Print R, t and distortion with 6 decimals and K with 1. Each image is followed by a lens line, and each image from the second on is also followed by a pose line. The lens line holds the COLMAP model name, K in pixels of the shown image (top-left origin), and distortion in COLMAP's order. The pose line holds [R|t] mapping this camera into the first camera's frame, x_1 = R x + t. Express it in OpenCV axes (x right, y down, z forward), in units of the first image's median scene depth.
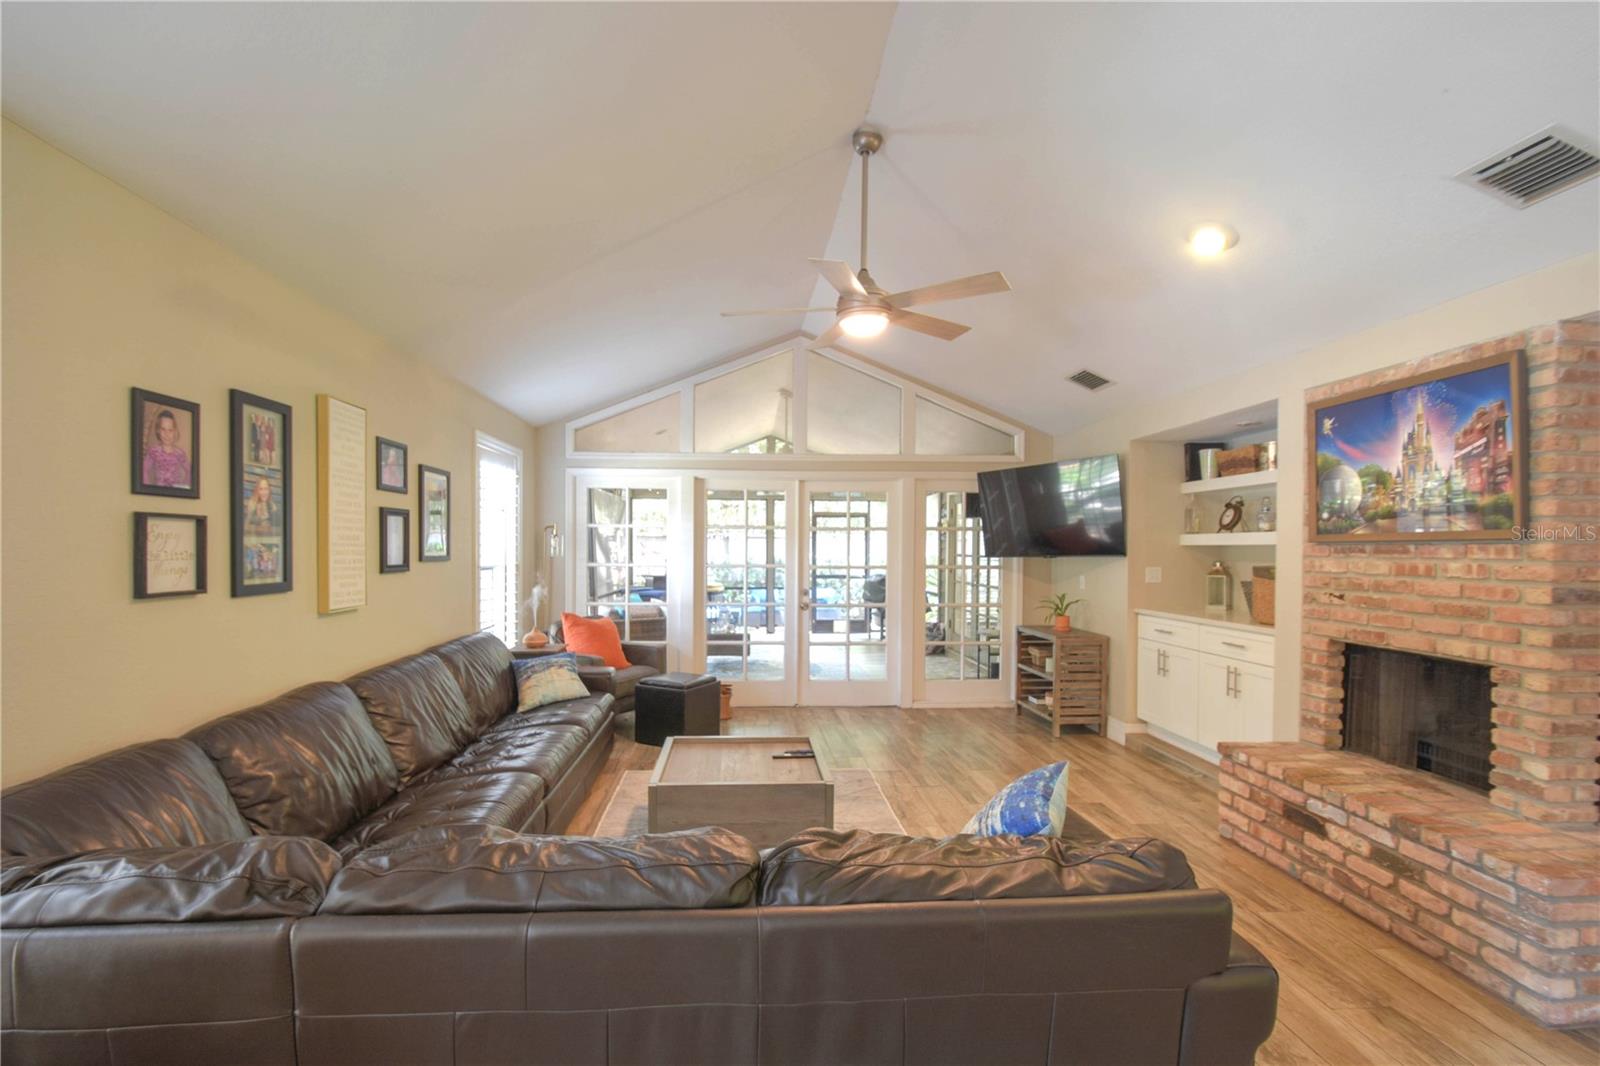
lens RADIAL K [[711.9, 0, 778.1], [0, 711.9, 559.1], [0, 0, 1]] dist [0.015320, -0.016441]
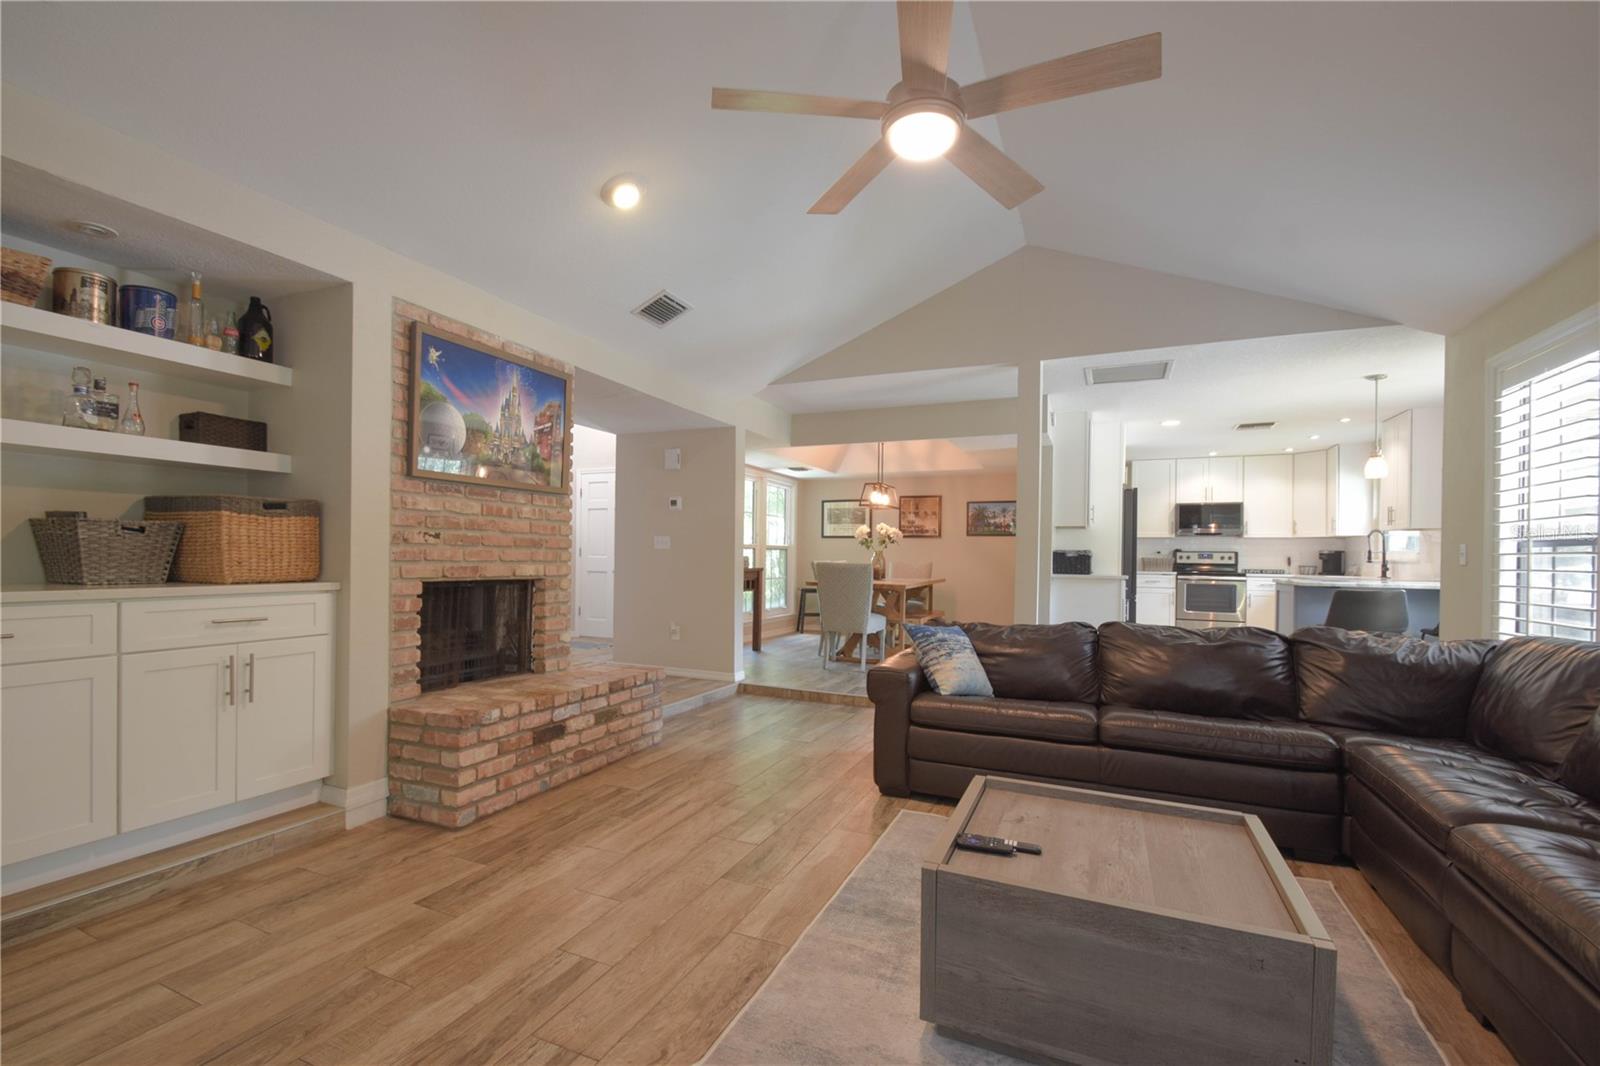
lens RADIAL K [[698.2, 0, 777.5], [0, 698.2, 558.3], [0, 0, 1]] dist [0.010867, -0.014601]
pose [[-0.884287, -0.020855, 0.466478, -0.078212], [-0.013987, 0.999737, 0.018180, 0.061717], [-0.466734, 0.009551, -0.884346, 1.682858]]
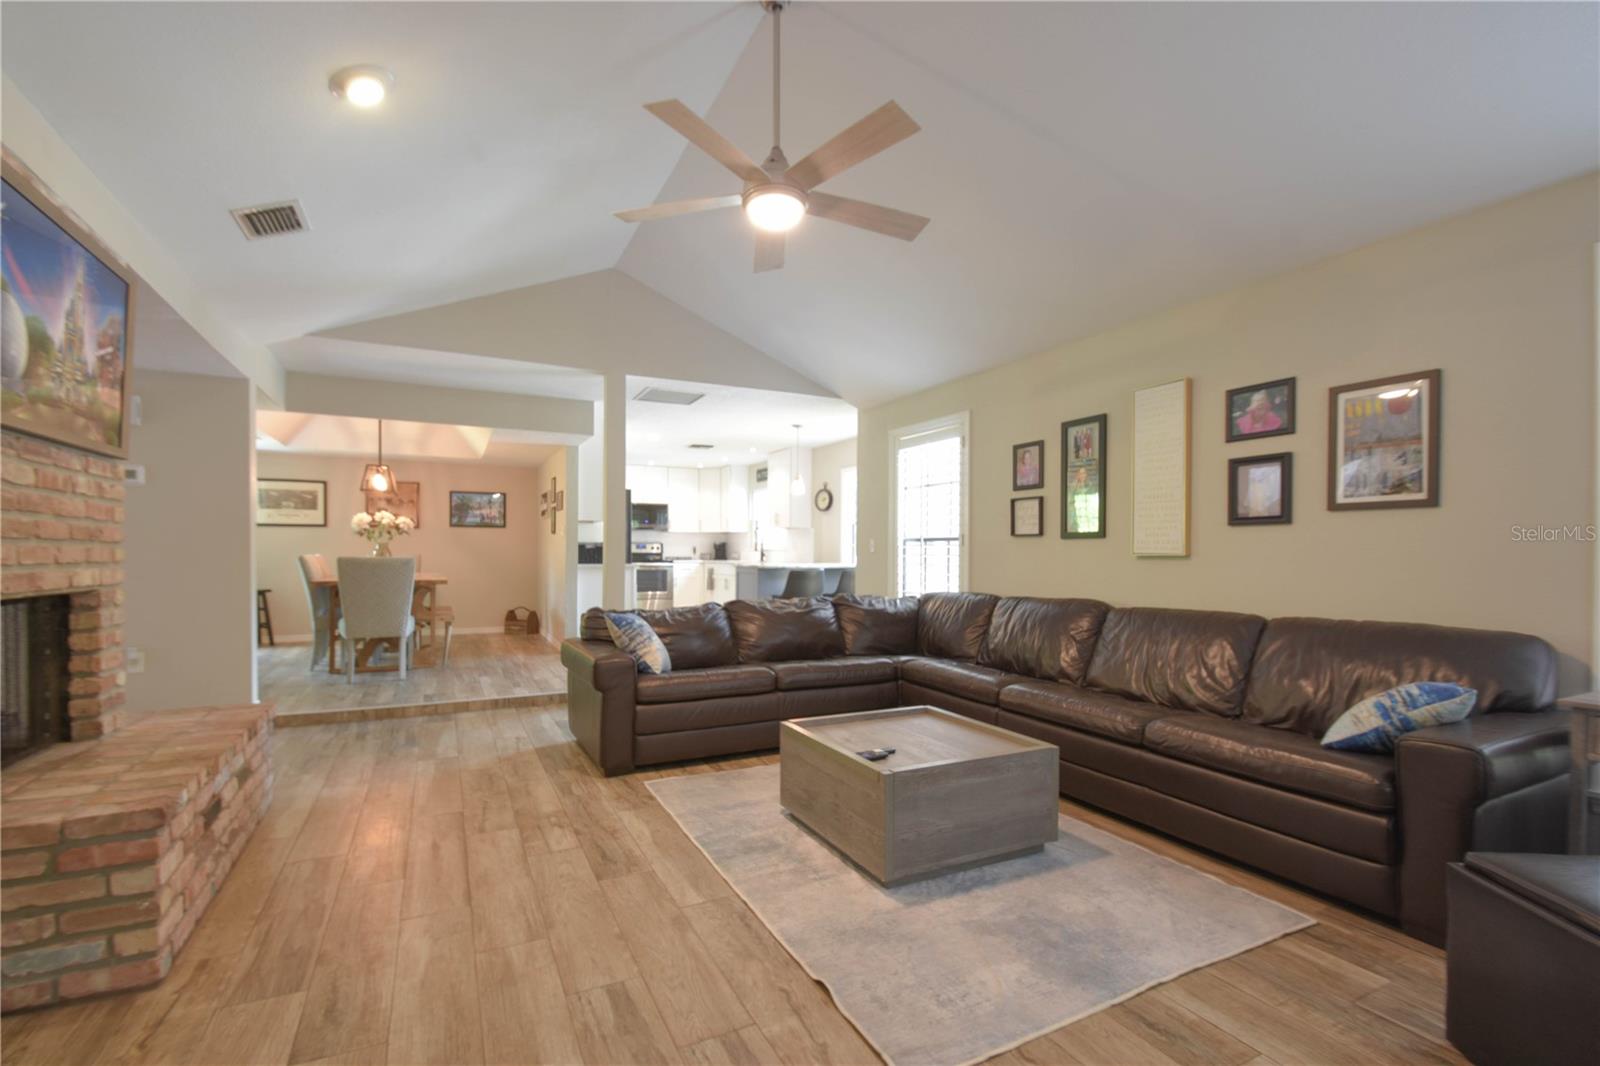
lens RADIAL K [[698.2, 0, 777.5], [0, 698.2, 558.3], [0, 0, 1]] dist [0.010867, -0.014601]
pose [[-0.921599, -0.008701, -0.388047, 0.439858], [-0.017088, 0.999689, 0.018167, 0.063165], [0.387768, 0.023374, -0.921461, 1.795323]]
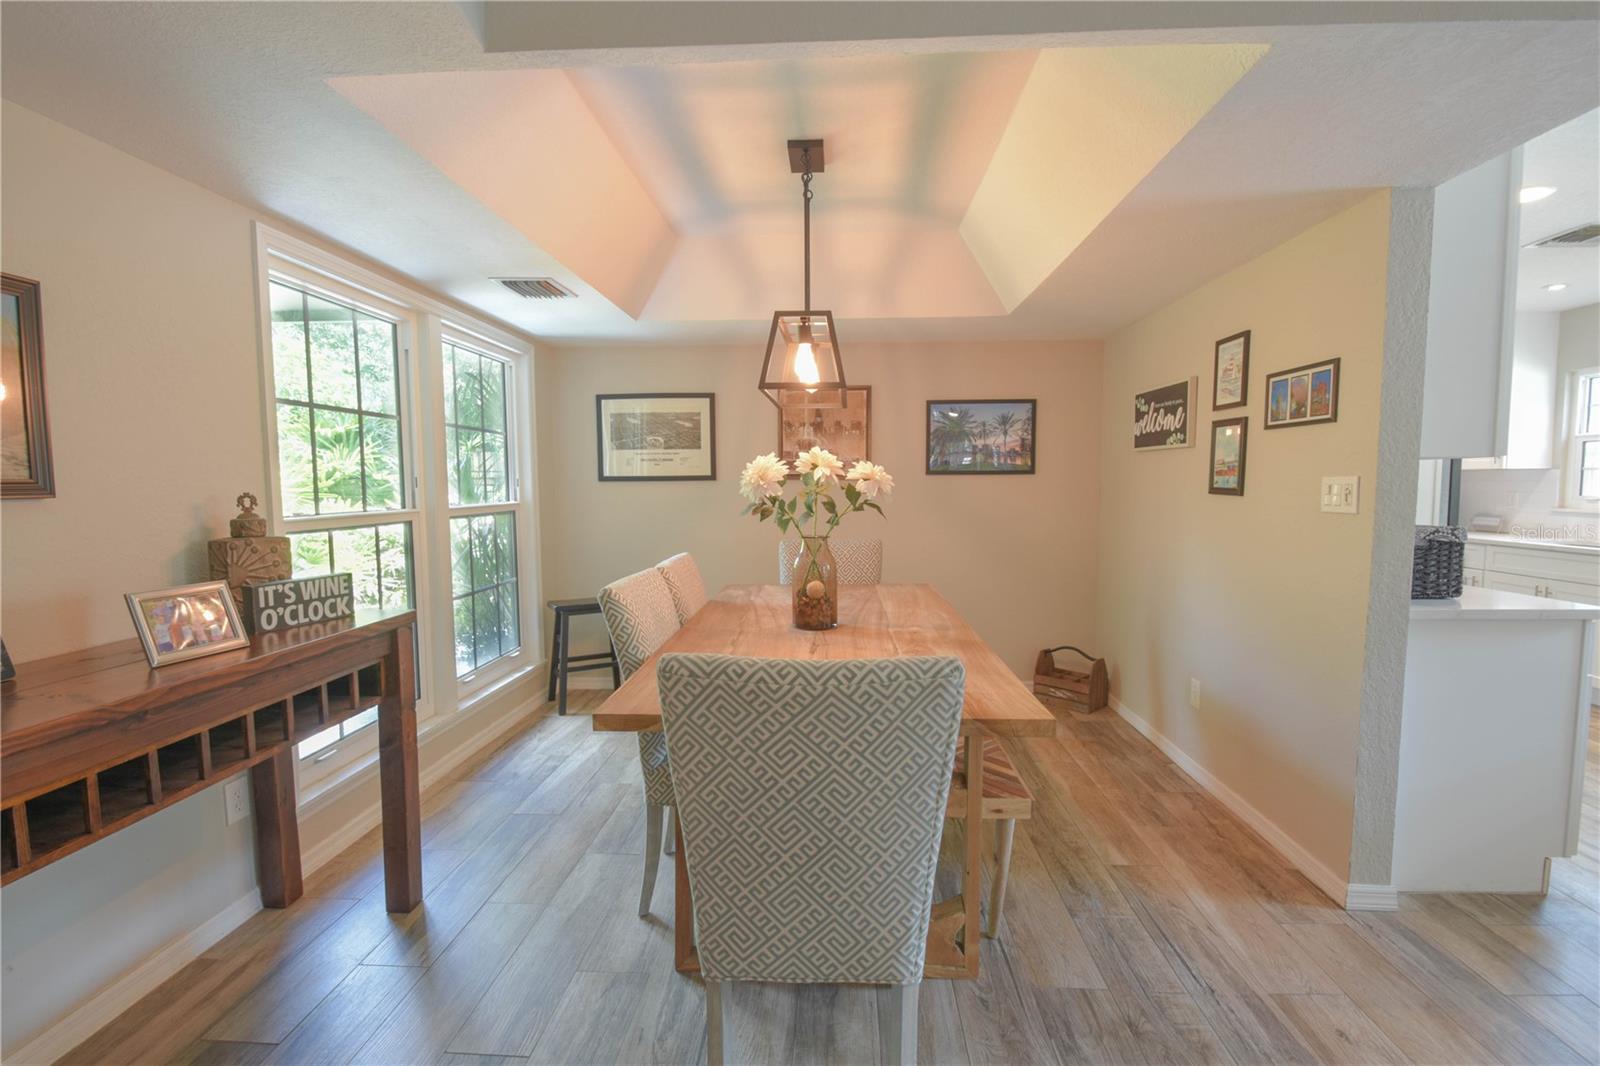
lens RADIAL K [[715.3, 0, 795.1], [0, 715.3, 540.4], [0, 0, 1]] dist [0.001418, -0.012259]
pose [[-0.993064, -0.012816, 0.116878, 0.642975], [-0.001724, 0.995522, 0.094512, 0.009275], [-0.117566, 0.093655, -0.988639, 0.213402]]
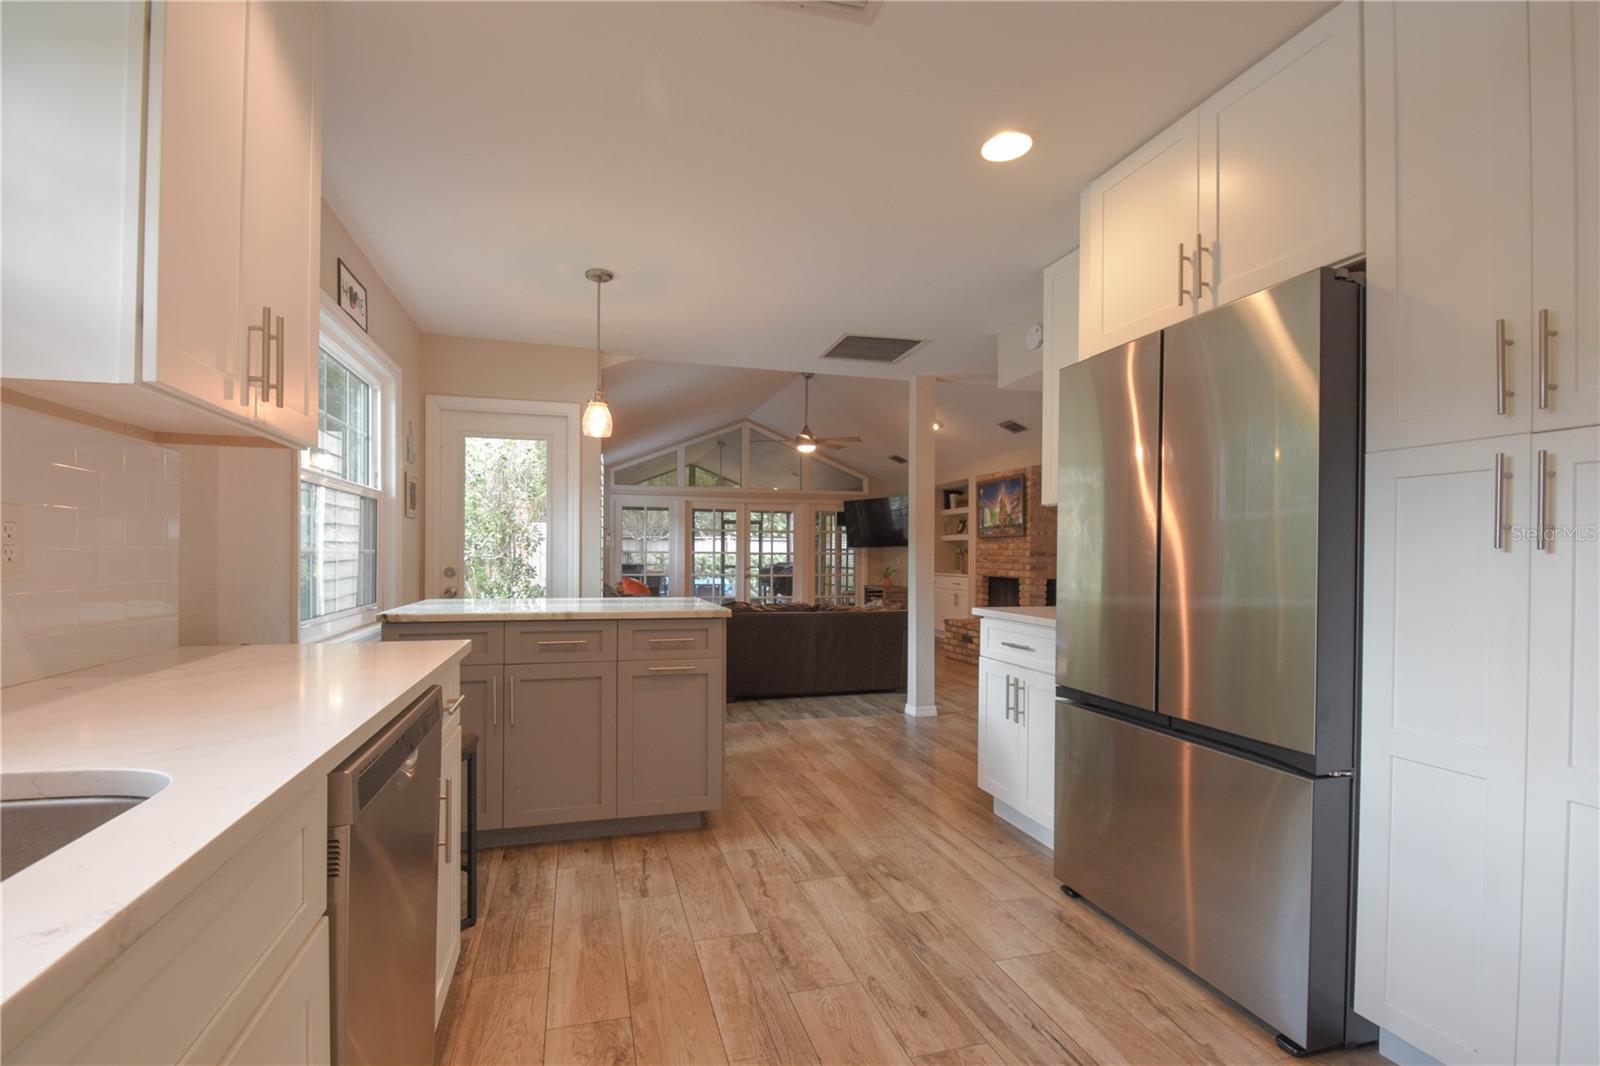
lens RADIAL K [[711.9, 0, 778.1], [0, 711.9, 559.1], [0, 0, 1]] dist [0.015320, -0.016441]
pose [[0.978086, -0.000080, 0.208199, -0.493848], [0.001344, 0.999982, -0.005929, 0.070362], [-0.208195, 0.006079, 0.978068, -1.398424]]
